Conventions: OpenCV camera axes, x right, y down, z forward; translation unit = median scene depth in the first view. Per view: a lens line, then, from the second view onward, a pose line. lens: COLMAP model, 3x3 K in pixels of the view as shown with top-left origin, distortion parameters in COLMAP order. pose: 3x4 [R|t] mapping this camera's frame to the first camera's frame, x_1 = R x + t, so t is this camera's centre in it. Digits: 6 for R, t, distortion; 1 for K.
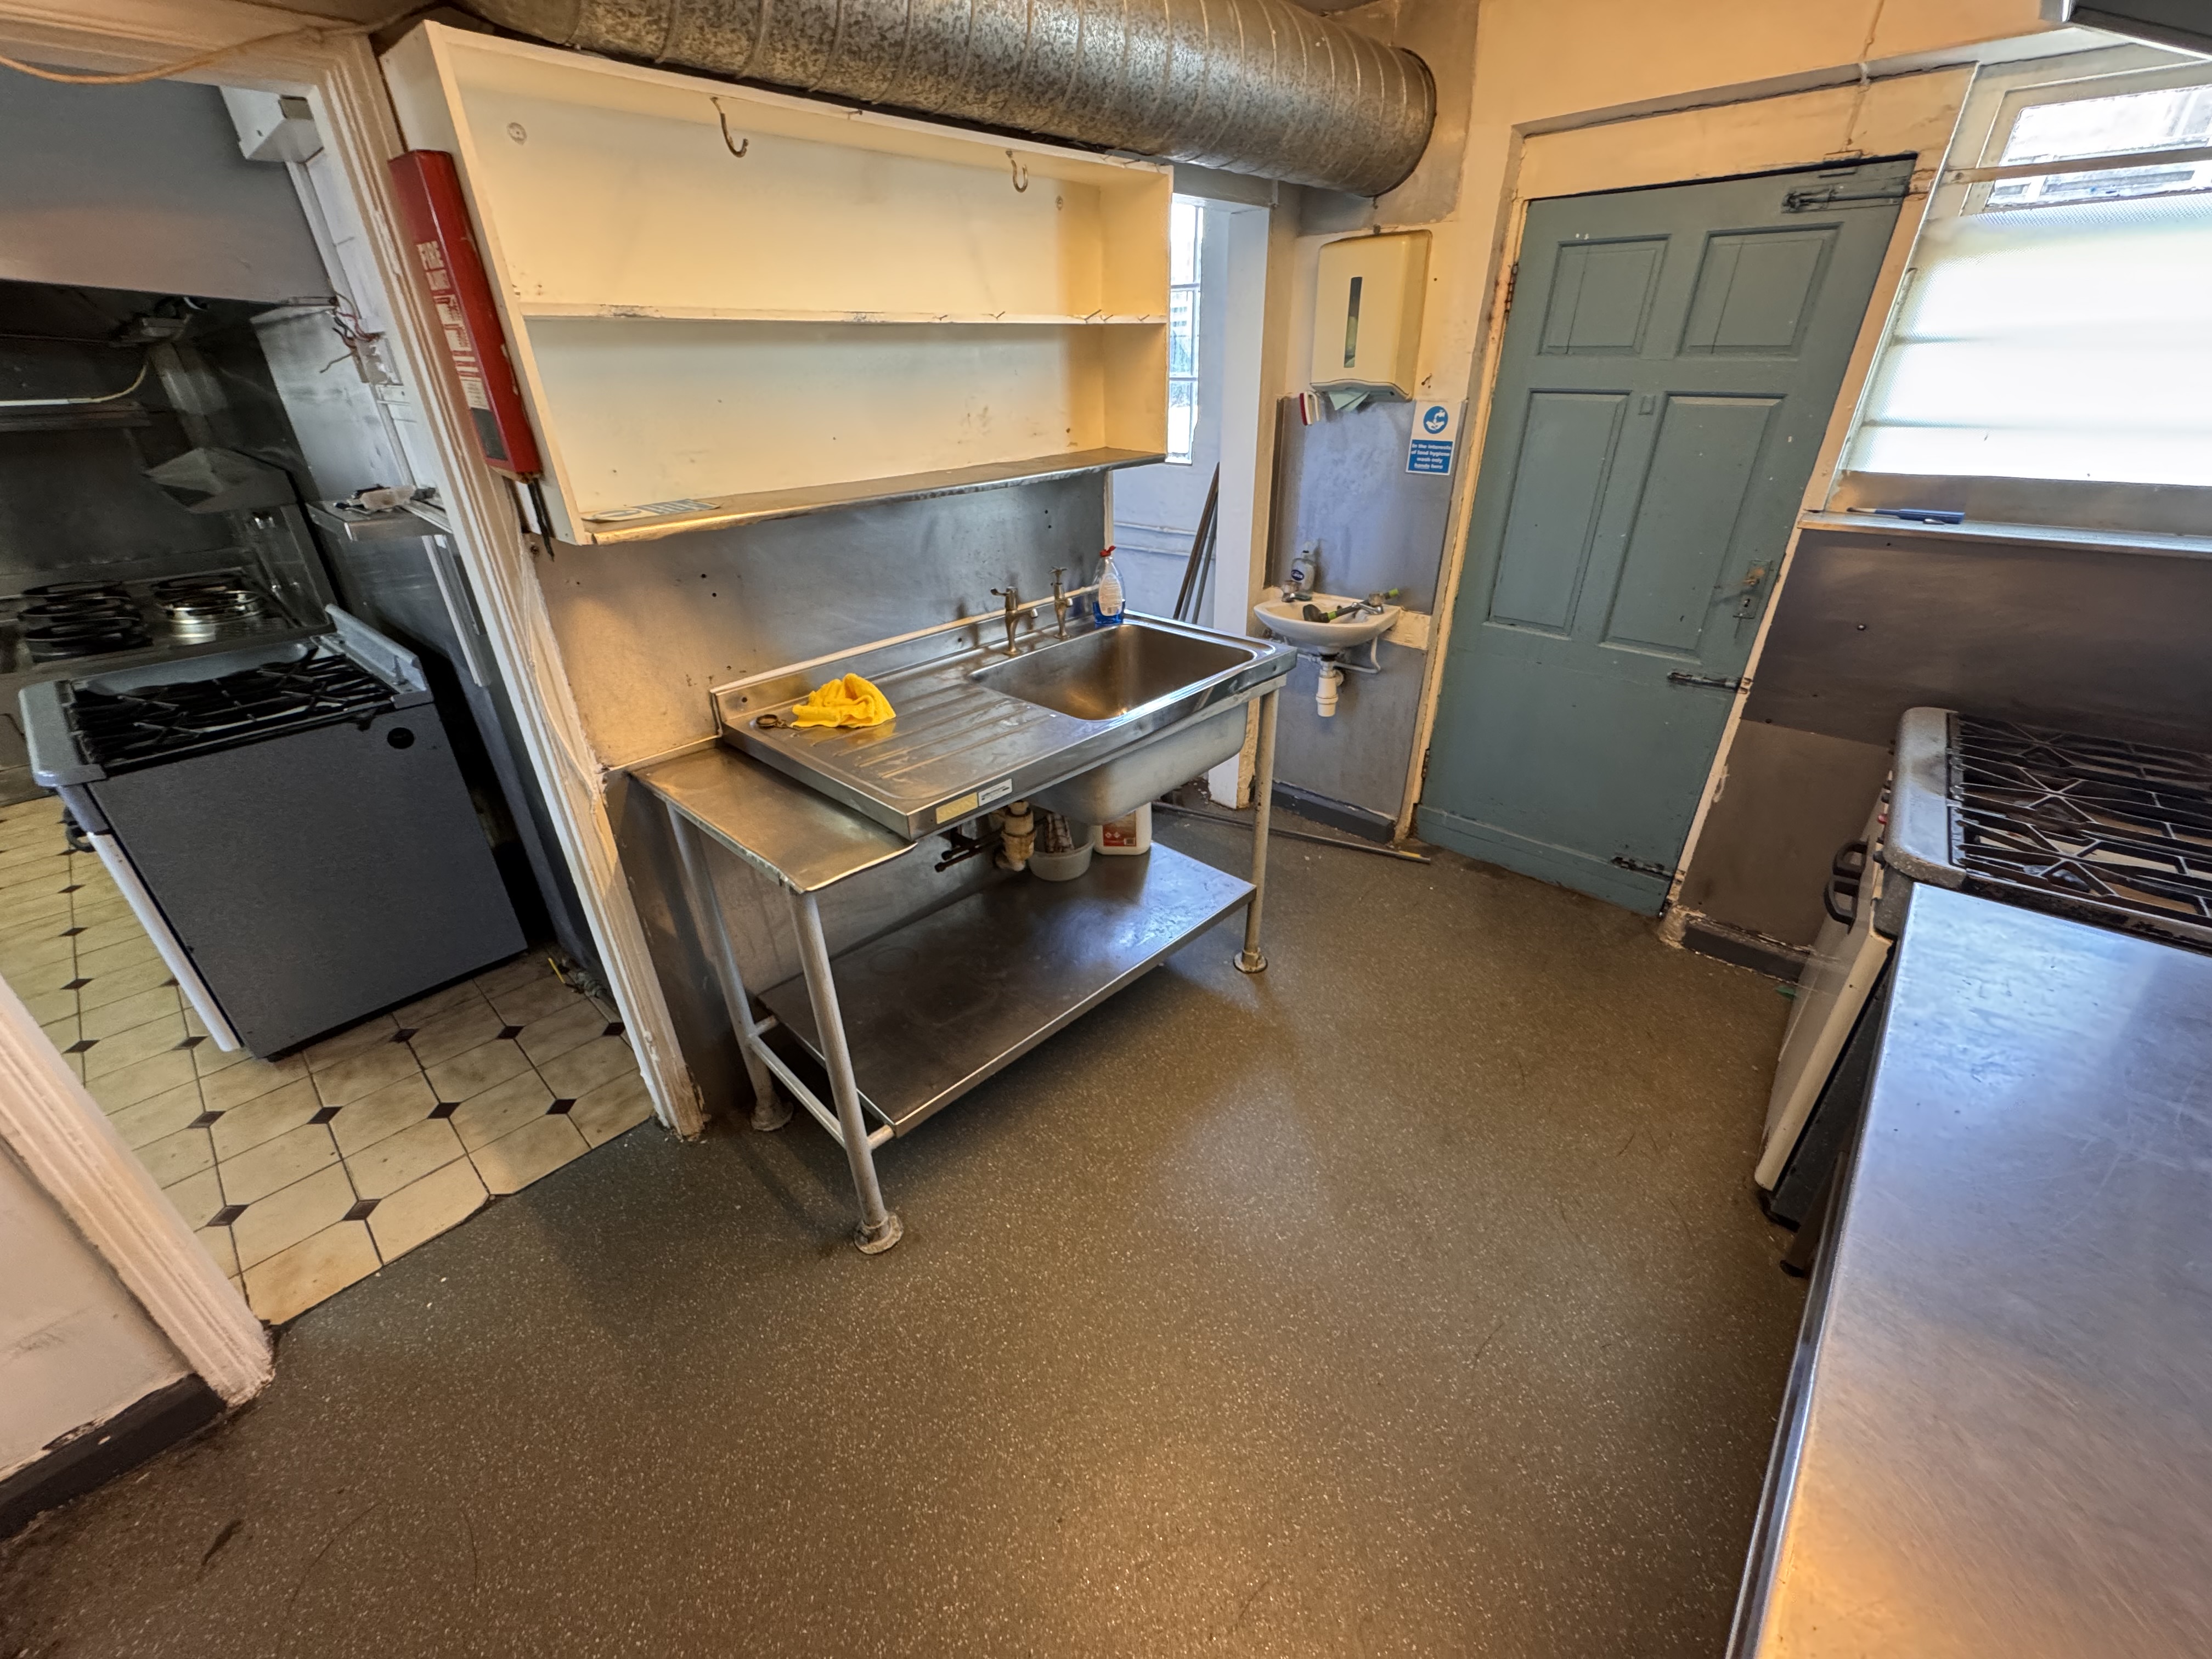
lens RADIAL K [[884.5, 0, 1106.7], [0, 884.5, 829.0], [0, 0, 1]] dist [-0.003547, 0.000400]
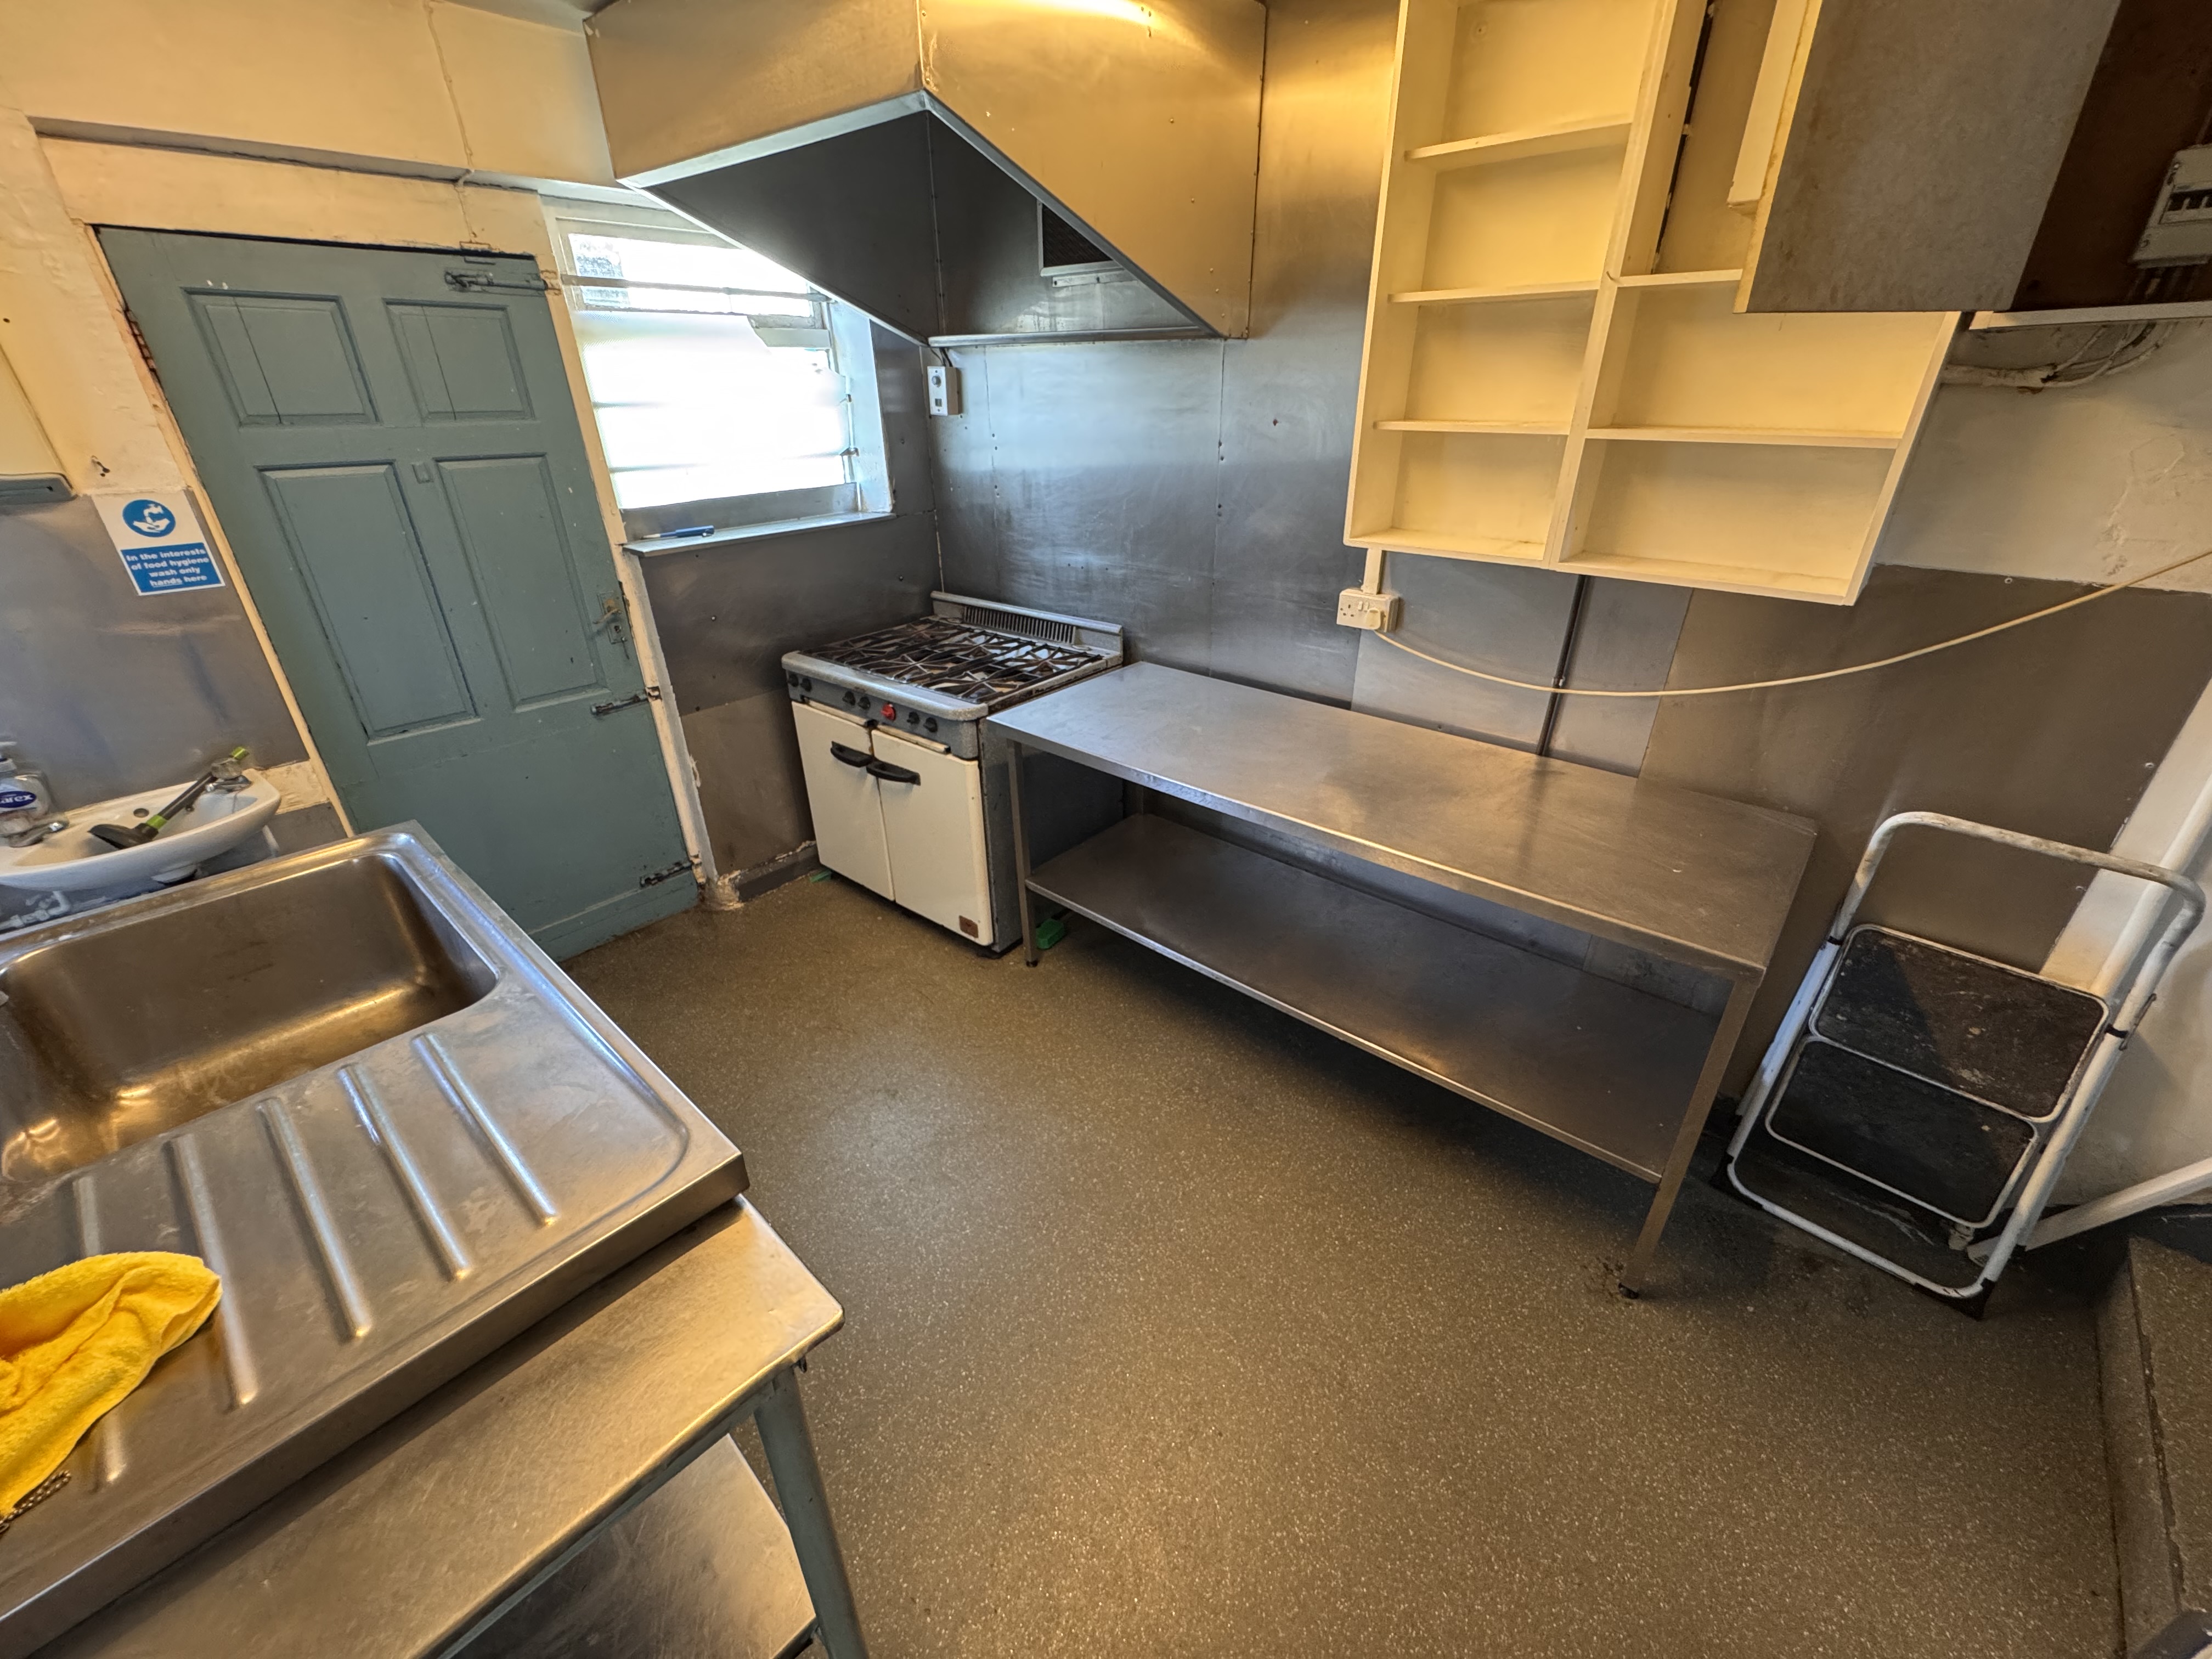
lens RADIAL K [[884.5, 0, 1110.2], [0, 884.5, 829.9], [0, 0, 1]] dist [-0.003547, 0.000400]
pose [[-0.023840, -0.439141, 0.898102, -0.414030], [0.478968, 0.783523, 0.395830, -0.191713], [-0.877509, 0.439599, 0.191655, 0.322552]]
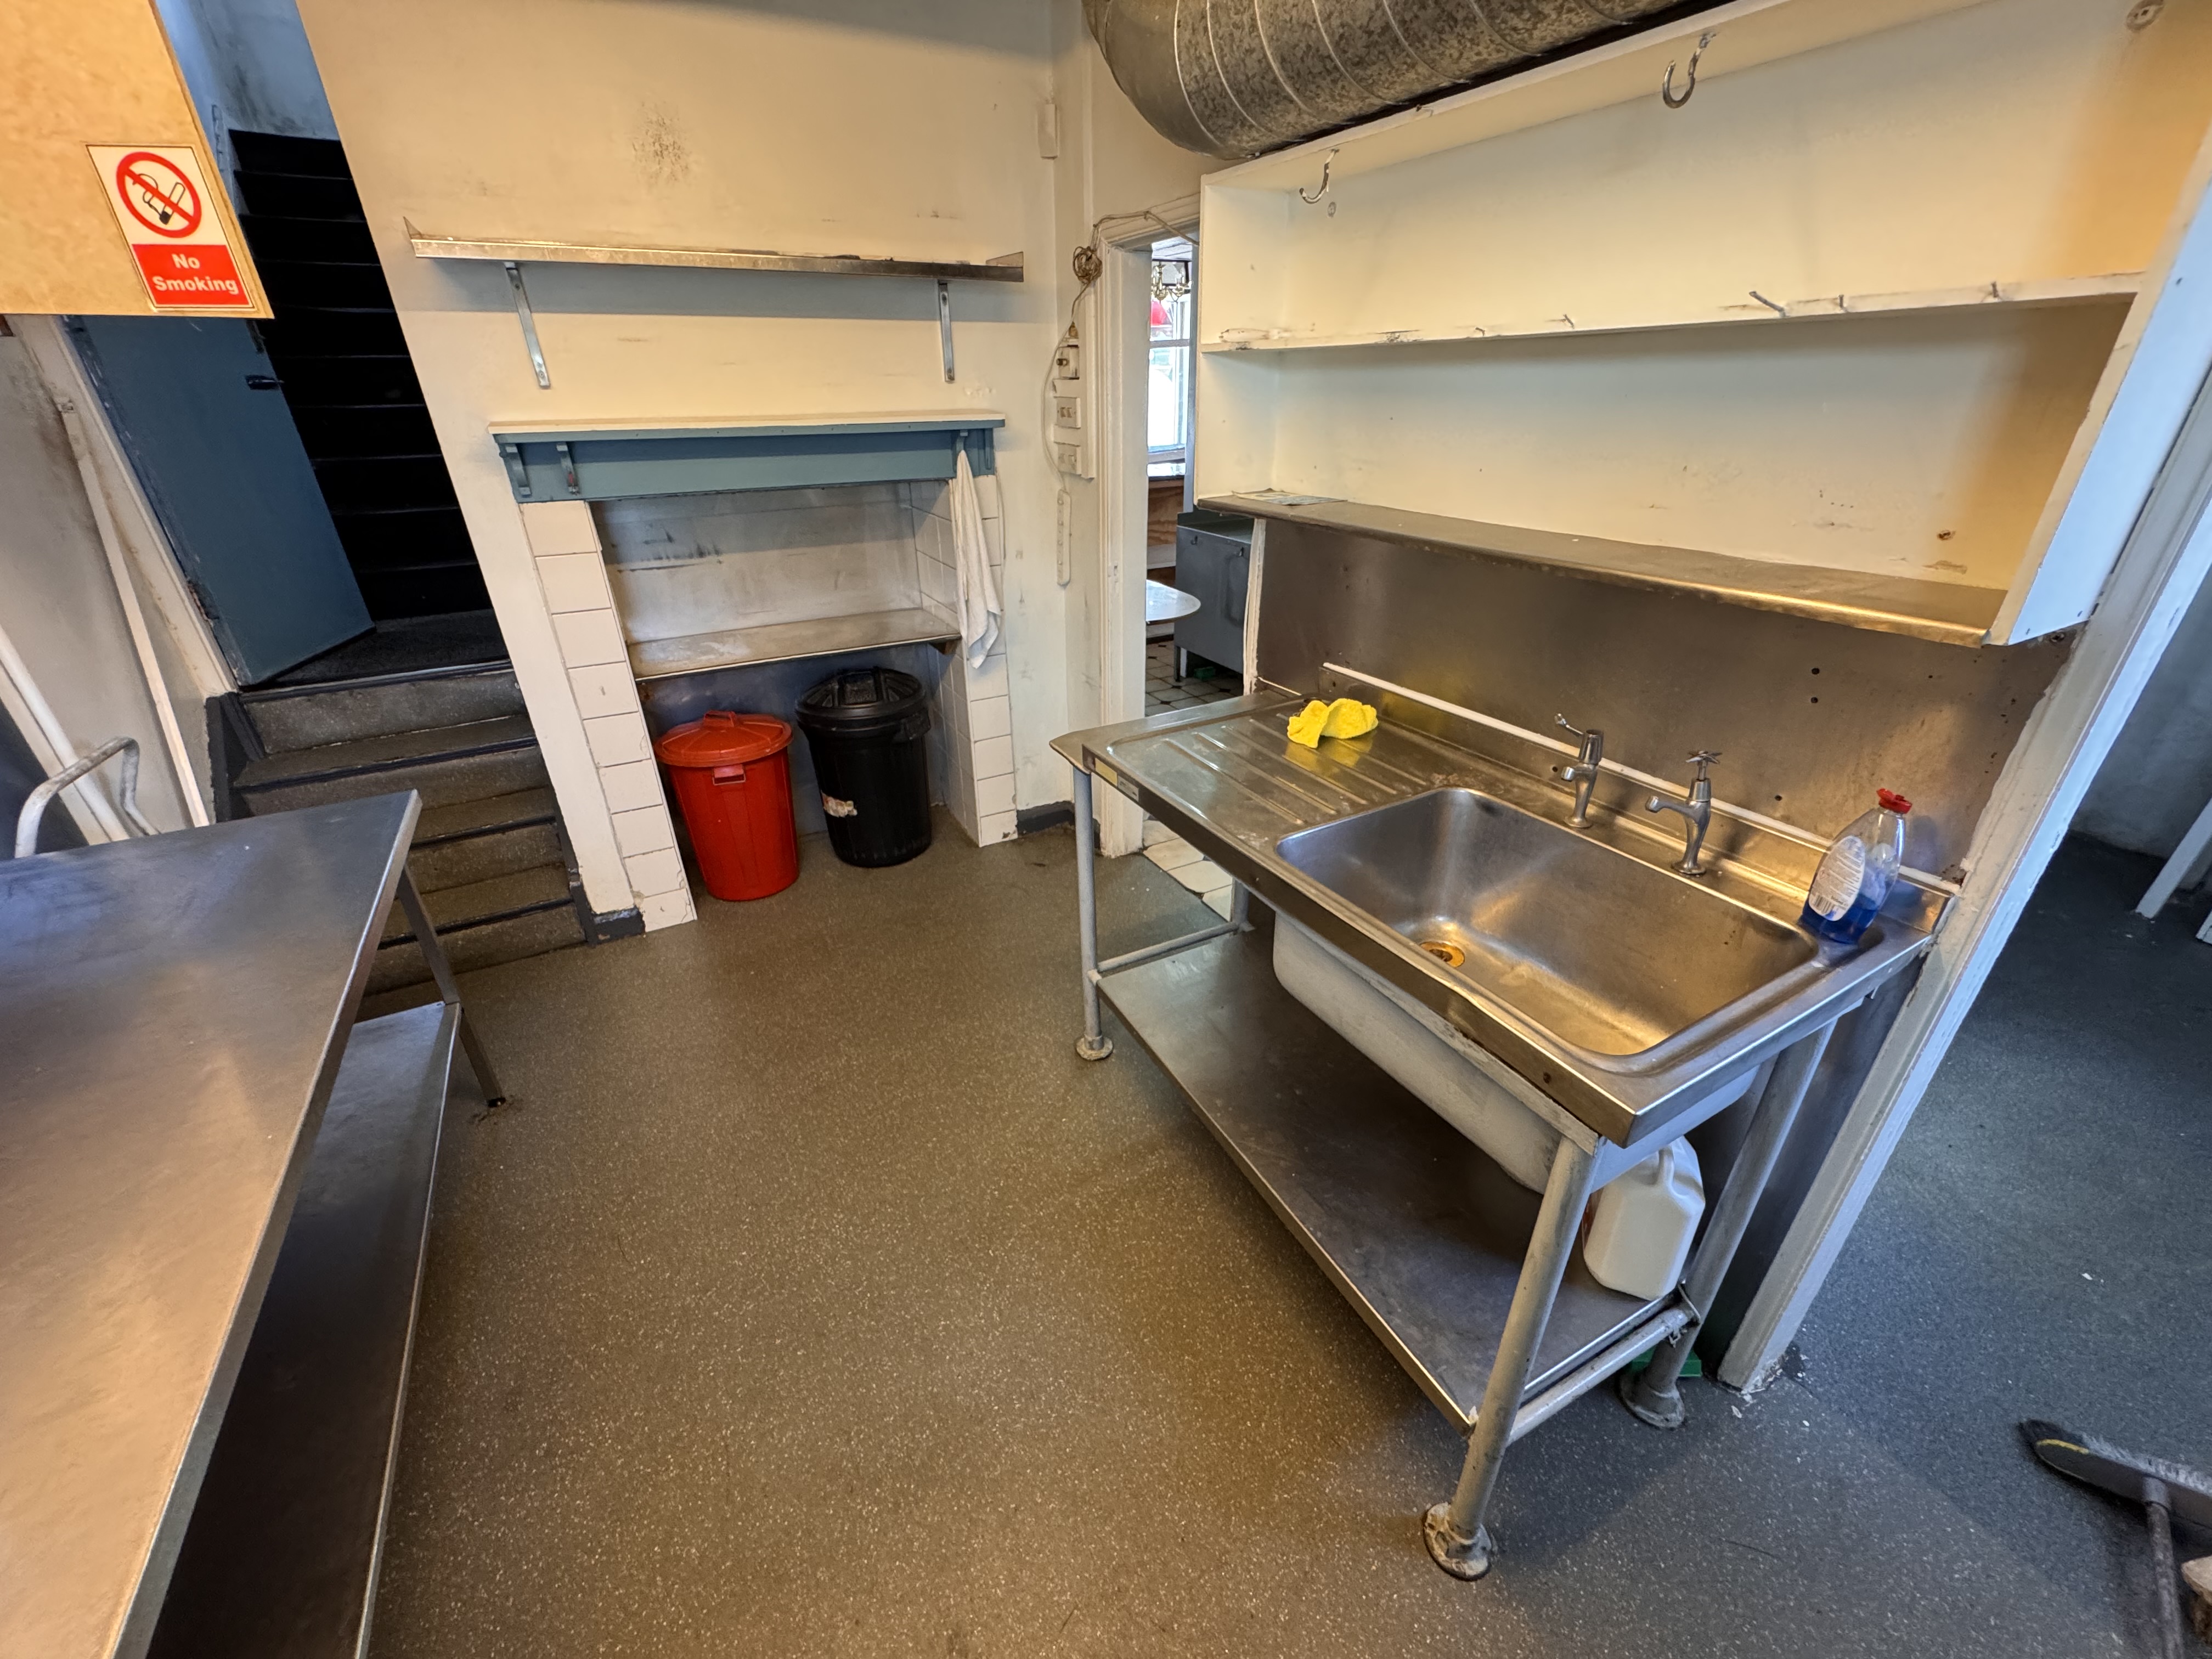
lens RADIAL K [[884.5, 0, 1106.6], [0, 884.5, 829.7], [0, 0, 1]] dist [-0.003547, 0.000400]
pose [[-0.317811, 0.443892, -0.837828, 0.511602], [-0.431987, 0.718811, 0.544700, -0.367008], [0.844028, 0.535042, -0.036690, 0.665268]]
